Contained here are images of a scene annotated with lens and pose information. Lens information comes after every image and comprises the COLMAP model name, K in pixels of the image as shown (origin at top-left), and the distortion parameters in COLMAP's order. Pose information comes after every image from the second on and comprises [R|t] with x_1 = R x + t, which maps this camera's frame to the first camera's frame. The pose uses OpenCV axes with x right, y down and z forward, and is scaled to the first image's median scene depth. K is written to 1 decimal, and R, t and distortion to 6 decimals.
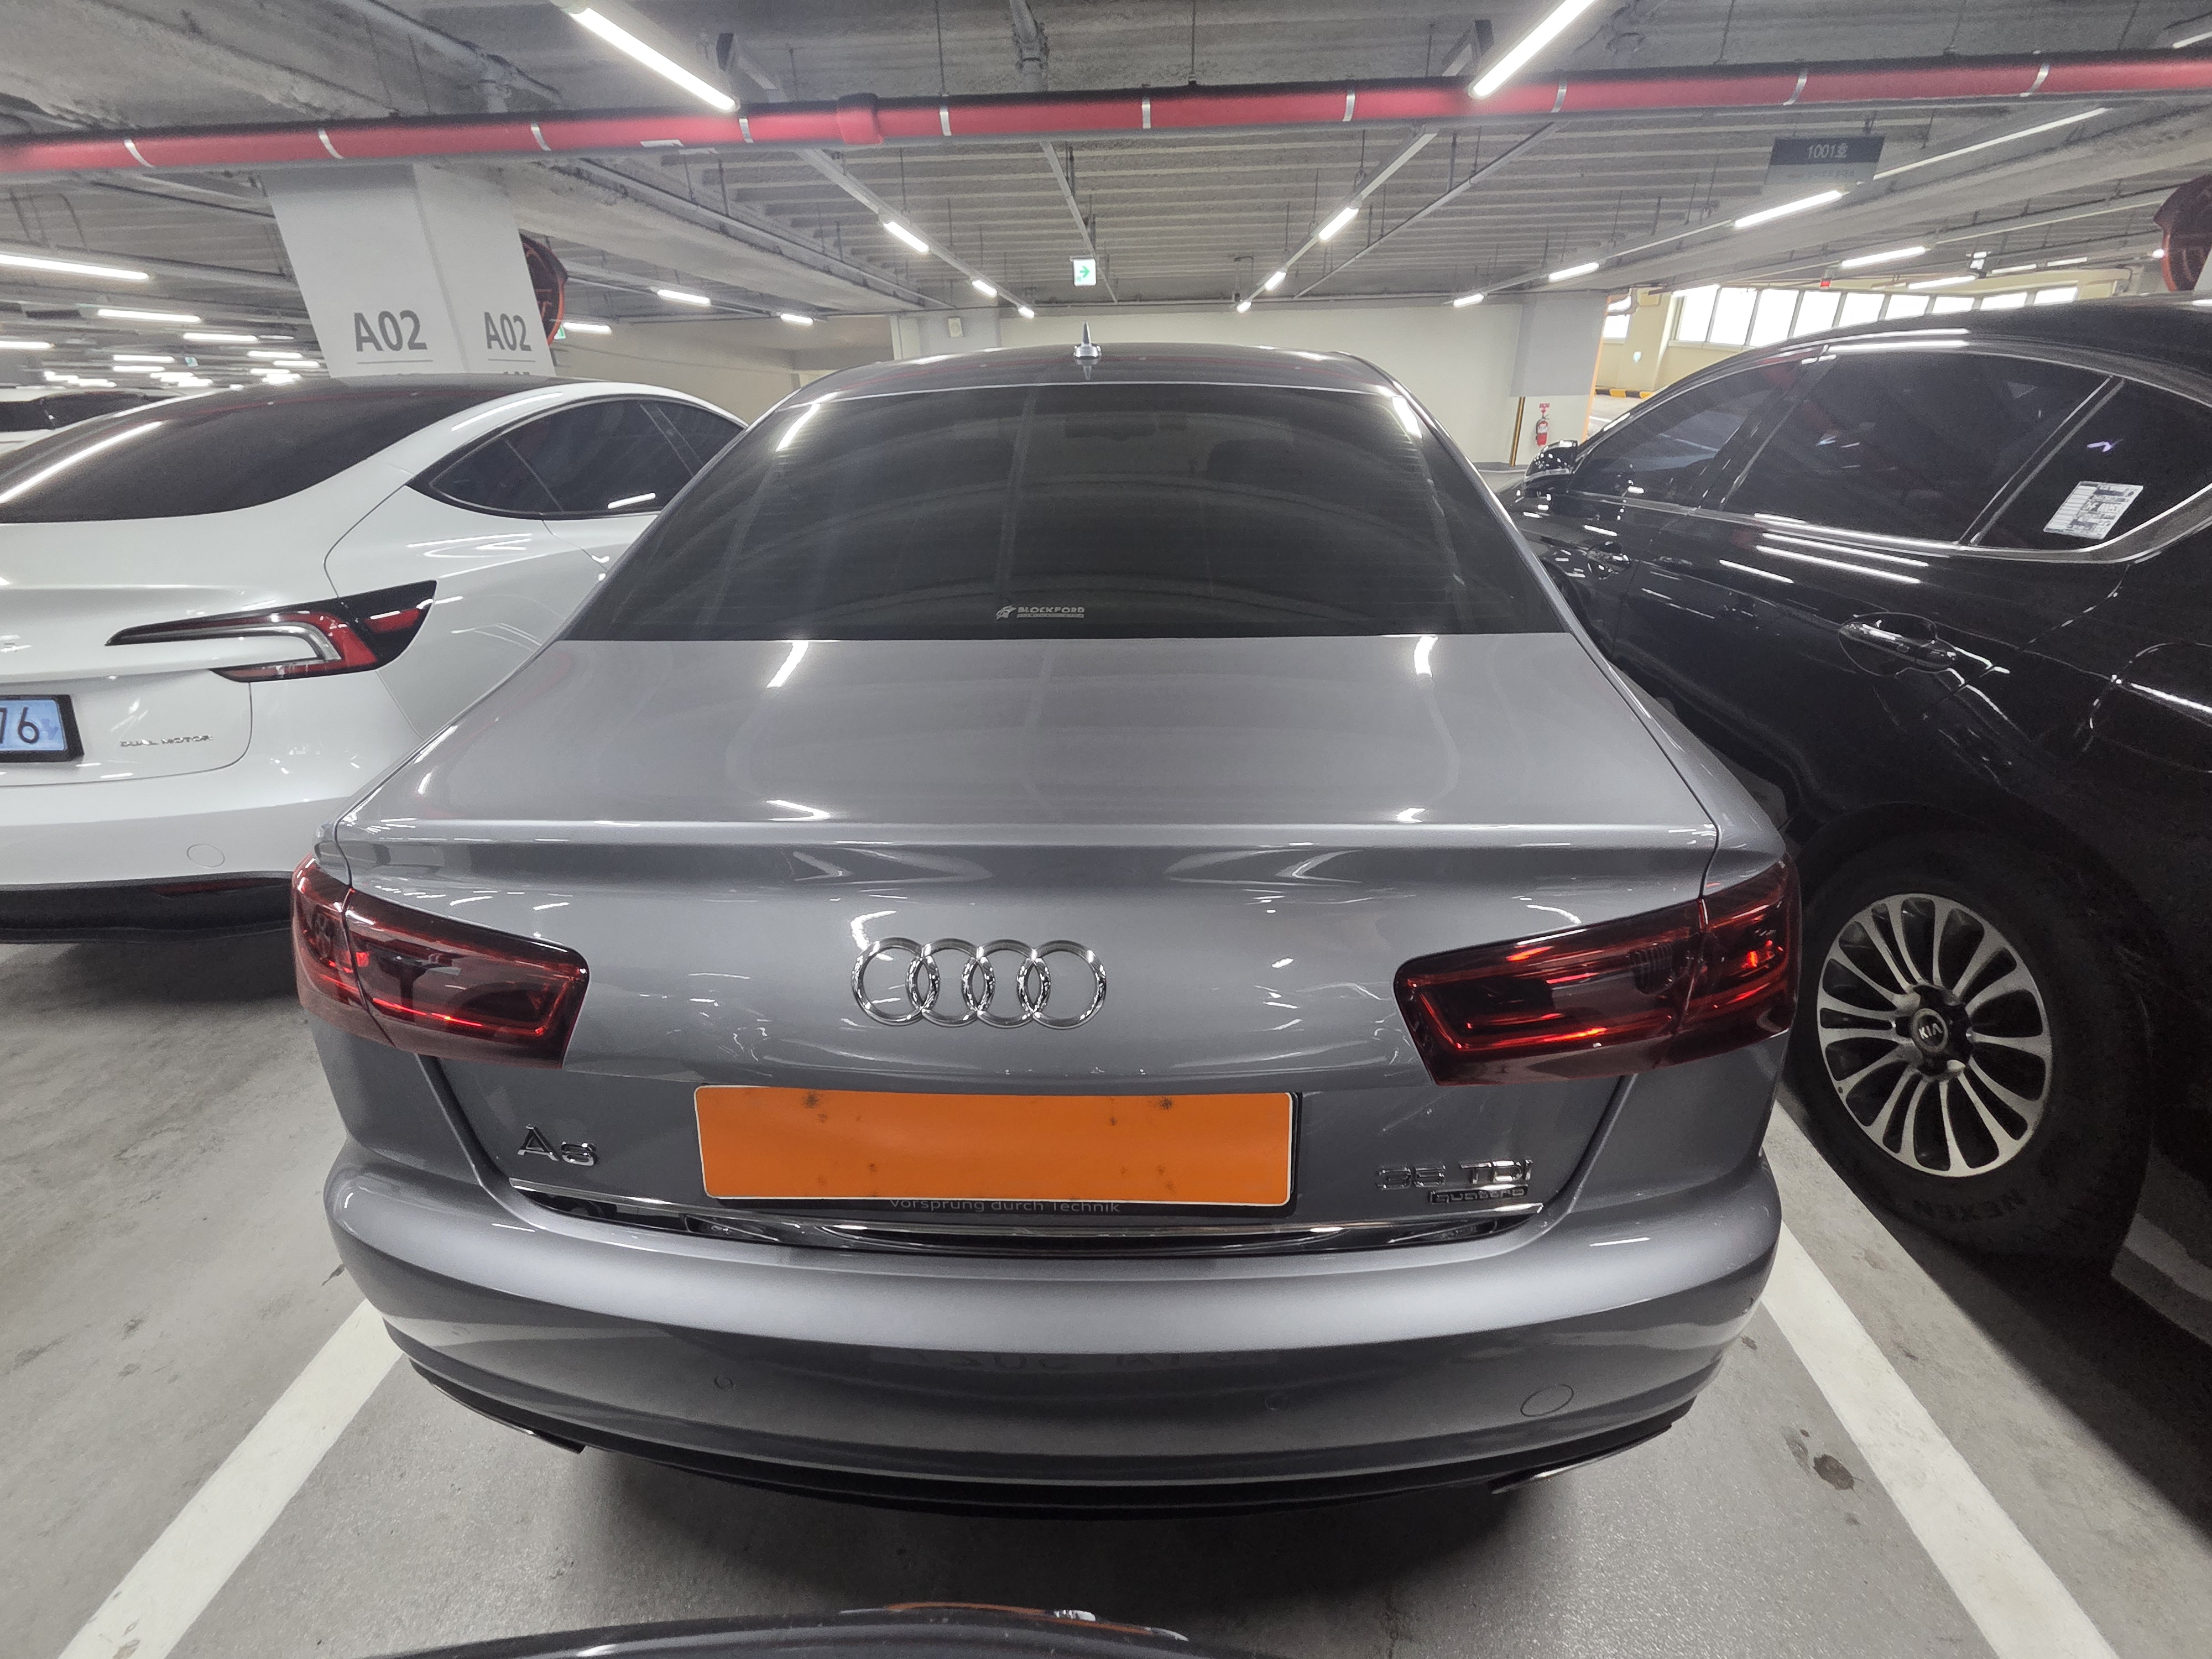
lens RADIAL K [[907.4, 0, 1106.0], [0, 907.4, 819.8], [0, 0, 1]] dist [-0.002739, -0.000264]
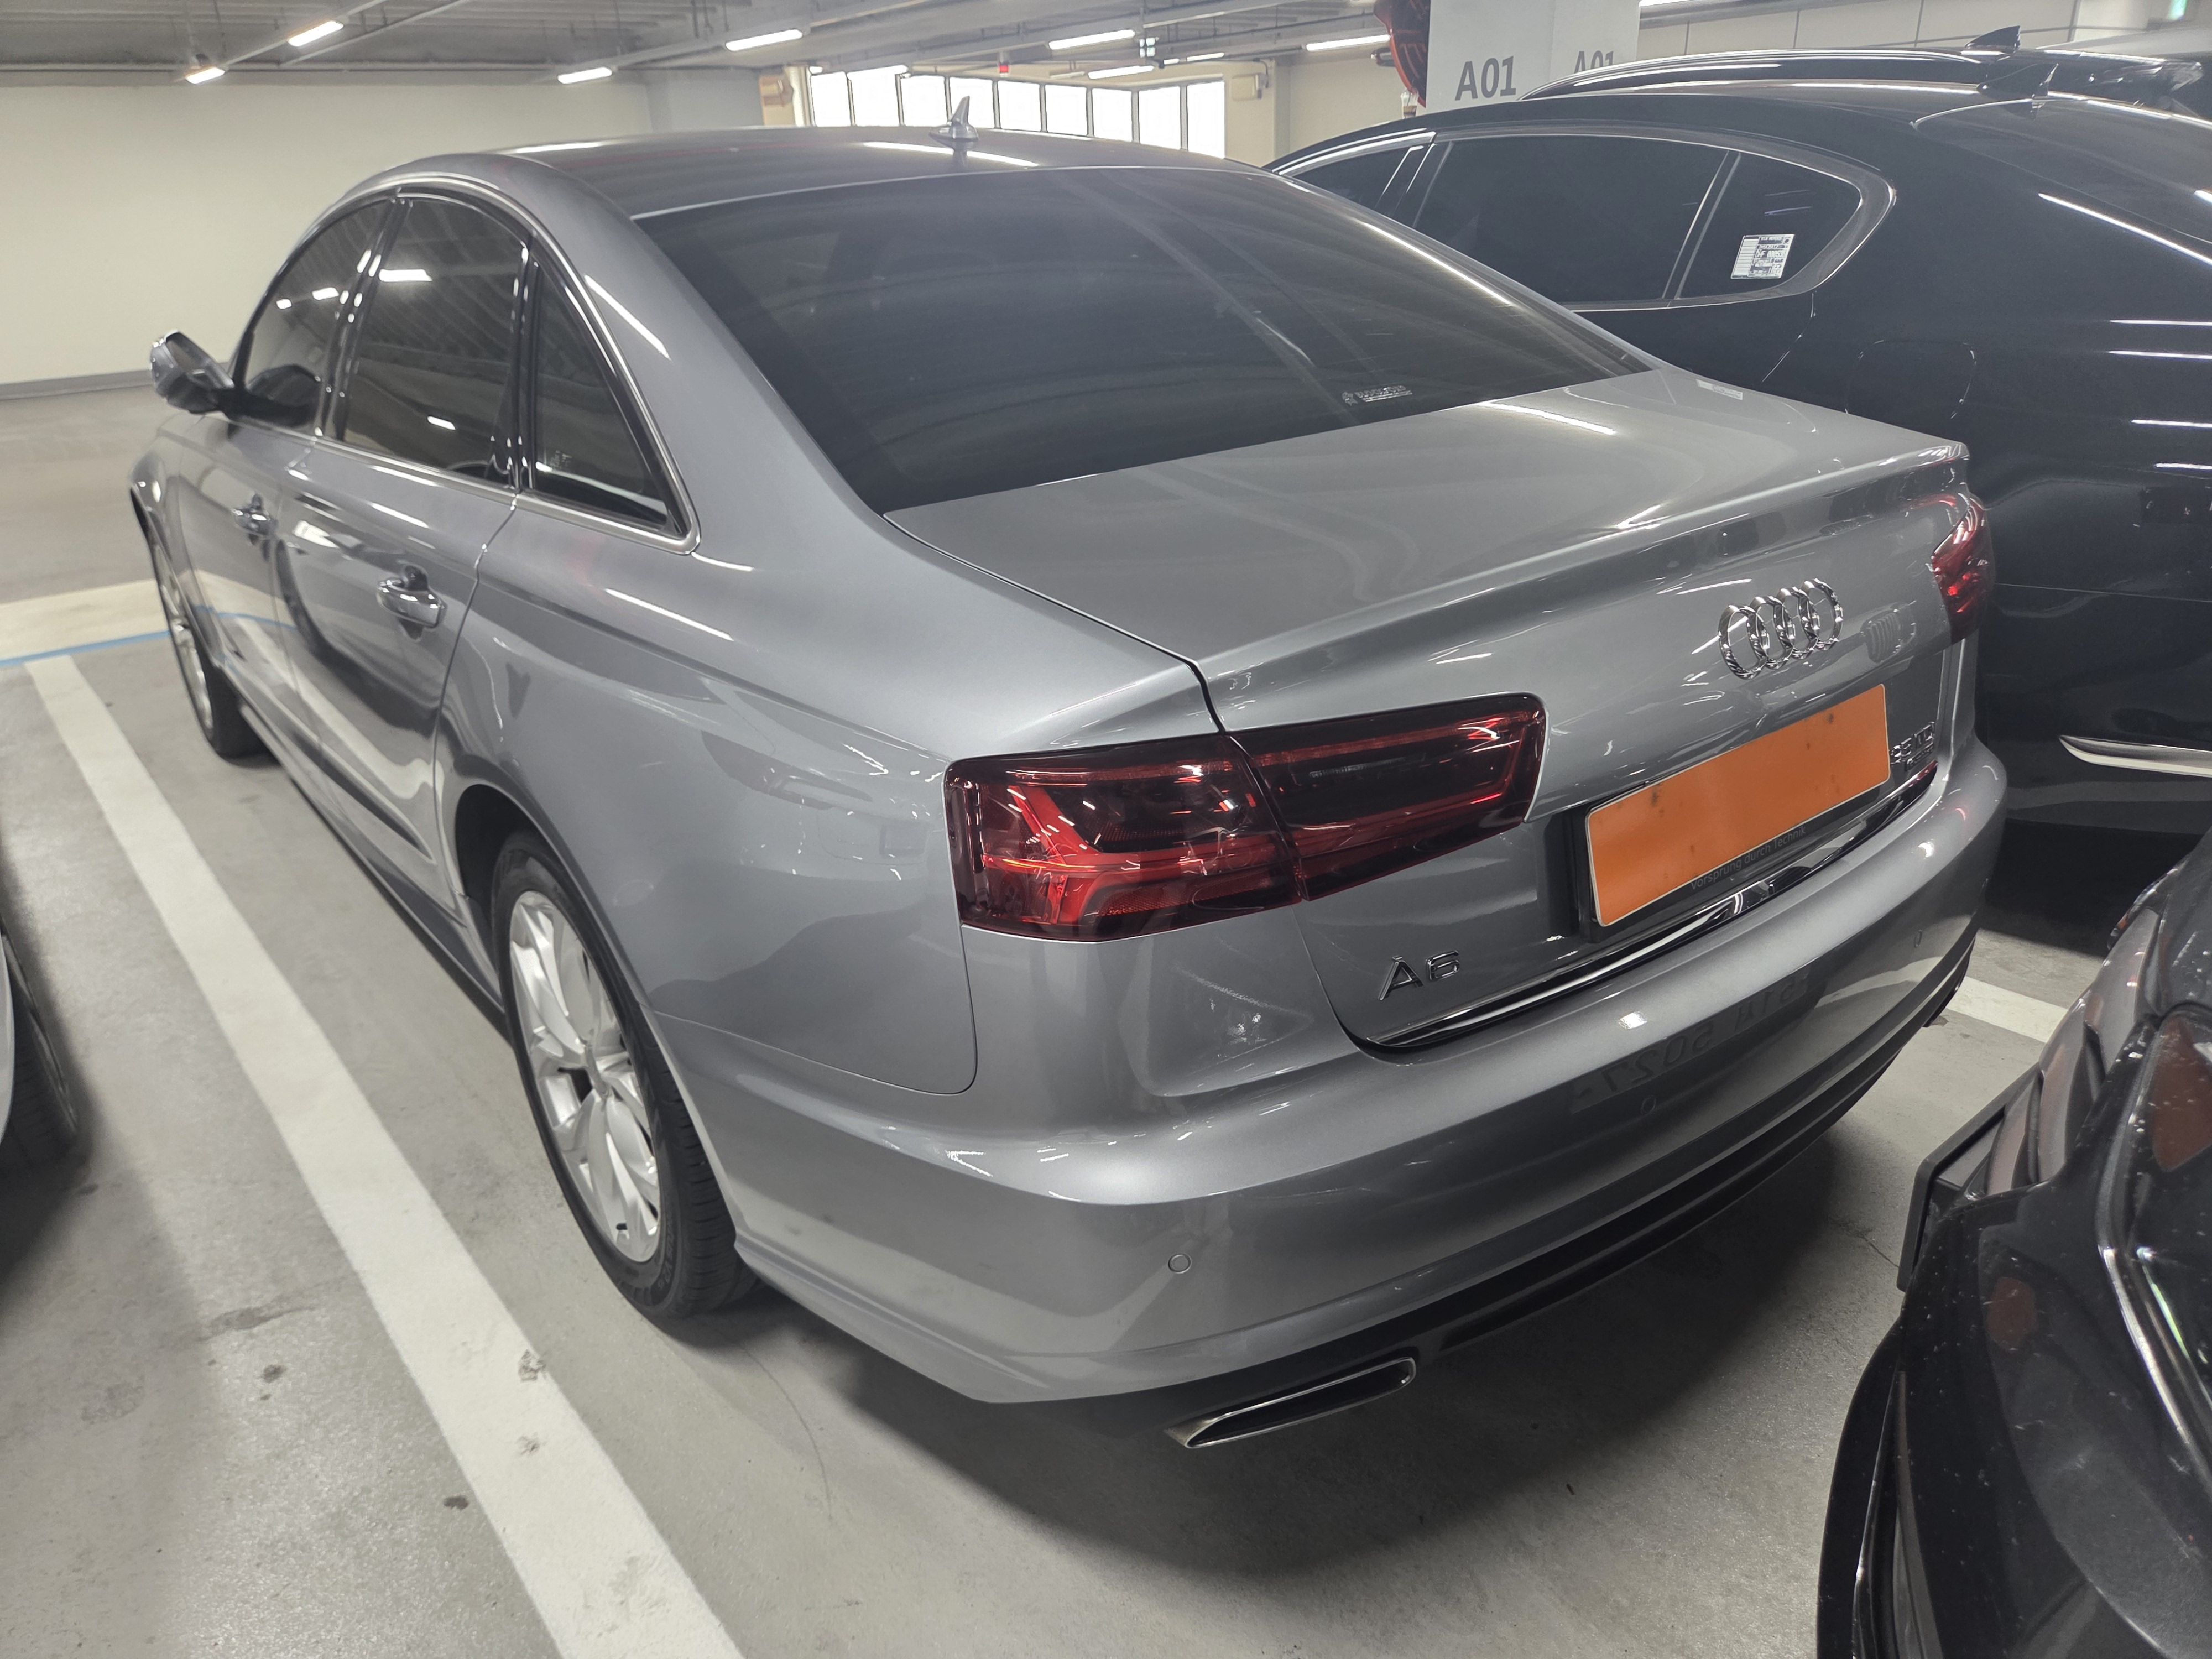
lens RADIAL K [[1492.3, 0, 1117.1], [0, 1492.3, 830.4], [0, 0, 1]] dist [0.057965, -0.050674]
pose [[0.756849, -0.269641, 0.595377, -0.958703], [0.304662, 0.951461, 0.043619, 0.039138], [-0.578240, 0.148376, 0.802262, -0.022145]]
